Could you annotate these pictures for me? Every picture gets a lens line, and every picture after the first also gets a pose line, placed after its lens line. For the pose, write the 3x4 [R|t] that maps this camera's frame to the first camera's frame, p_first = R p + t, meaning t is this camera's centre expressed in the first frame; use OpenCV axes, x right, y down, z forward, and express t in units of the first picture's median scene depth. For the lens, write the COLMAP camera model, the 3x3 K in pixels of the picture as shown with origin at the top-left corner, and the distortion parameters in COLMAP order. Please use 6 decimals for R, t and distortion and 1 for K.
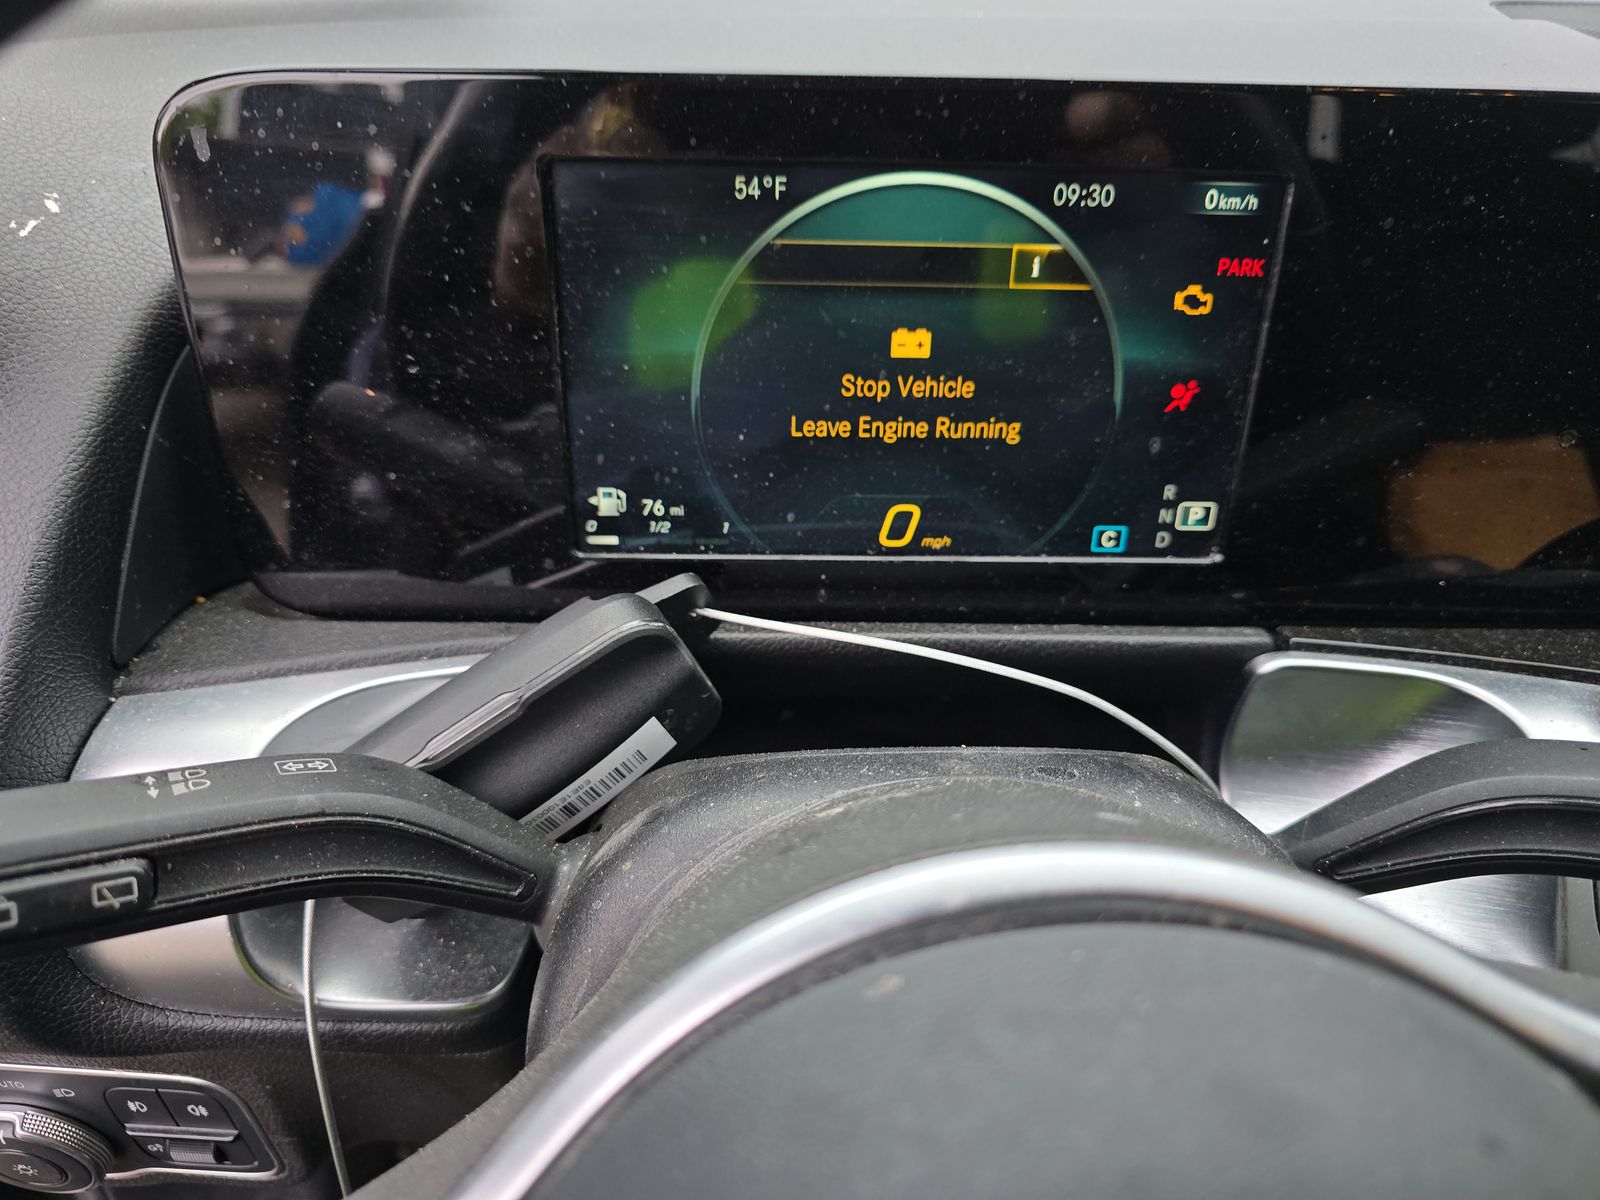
lens RADIAL K [[1102.0, 0, 800.0], [0, 1102.0, 600.0], [0, 0, 1]] dist [0.018469, -0.005688]
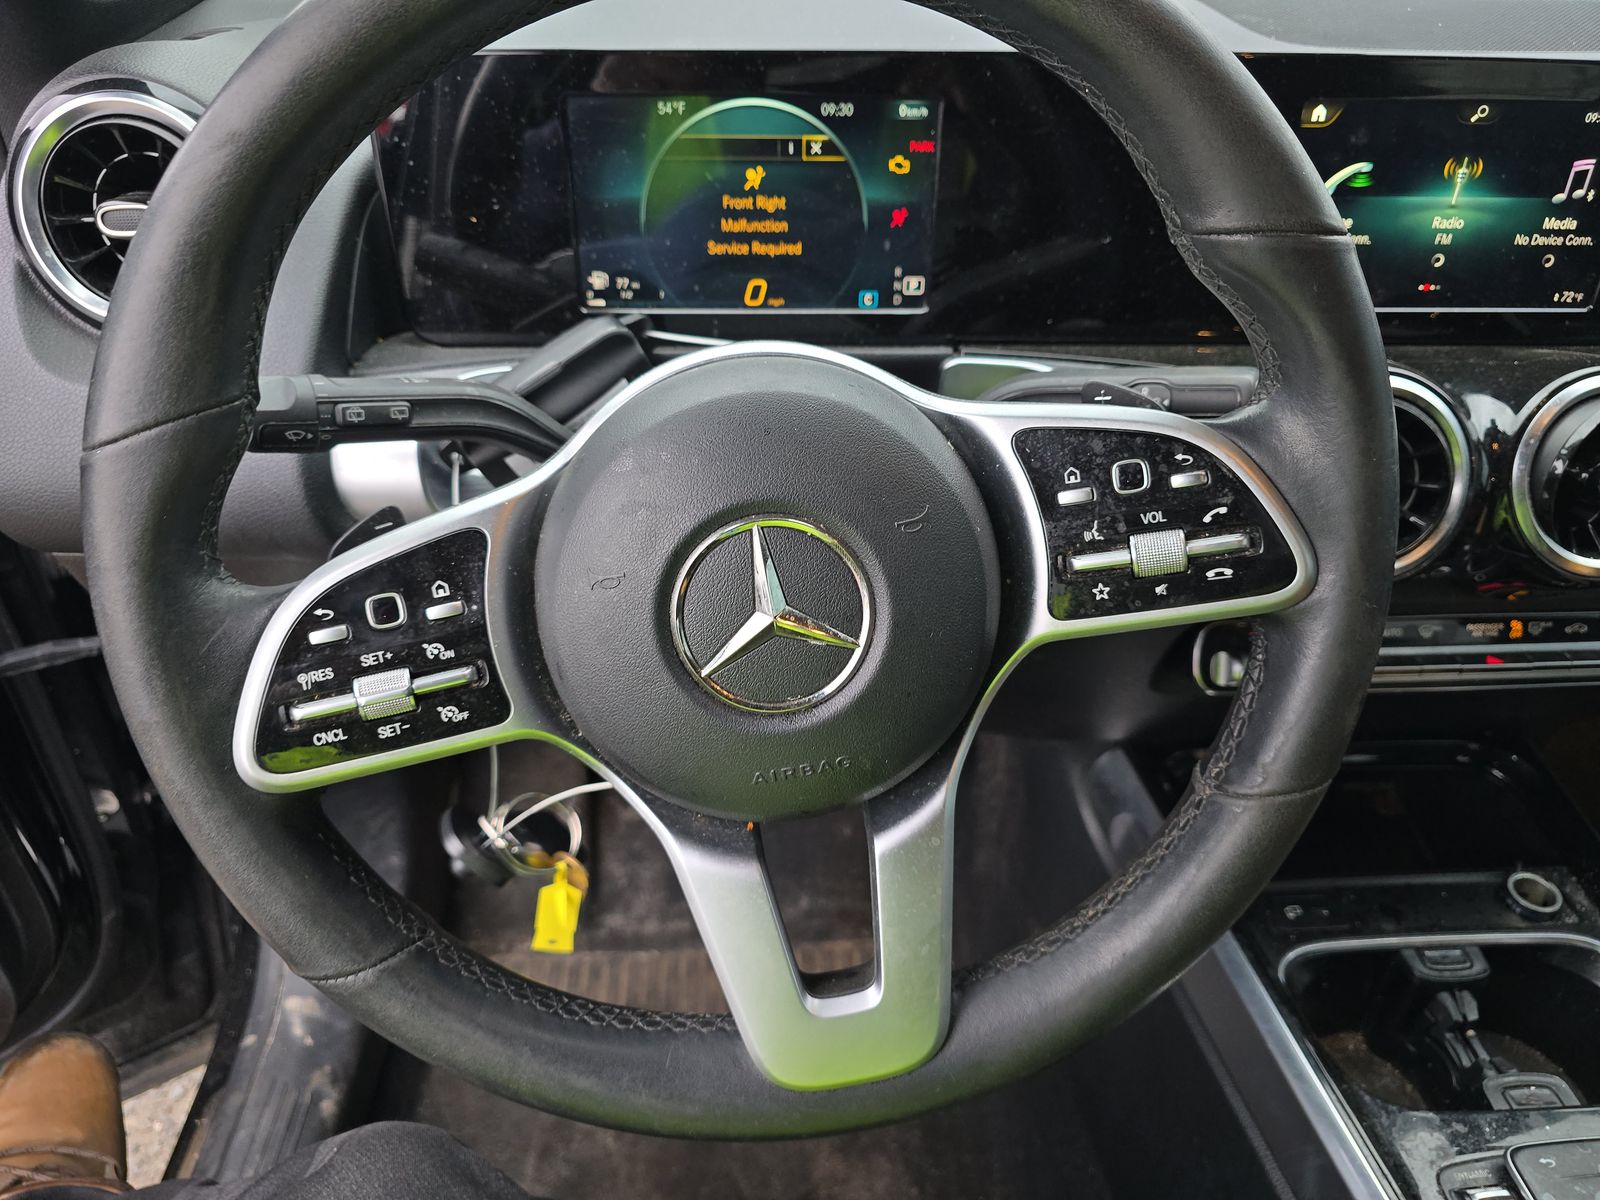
lens RADIAL K [[1132.8, 0, 800.0], [0, 1132.8, 600.0], [0, 0, 1]] dist [0.062280, -0.051313]
pose [[0.999704, -0.021958, 0.010434, 0.144380], [0.021548, 0.999049, 0.037913, 0.408919], [-0.011257, -0.037677, 0.999227, -1.019968]]
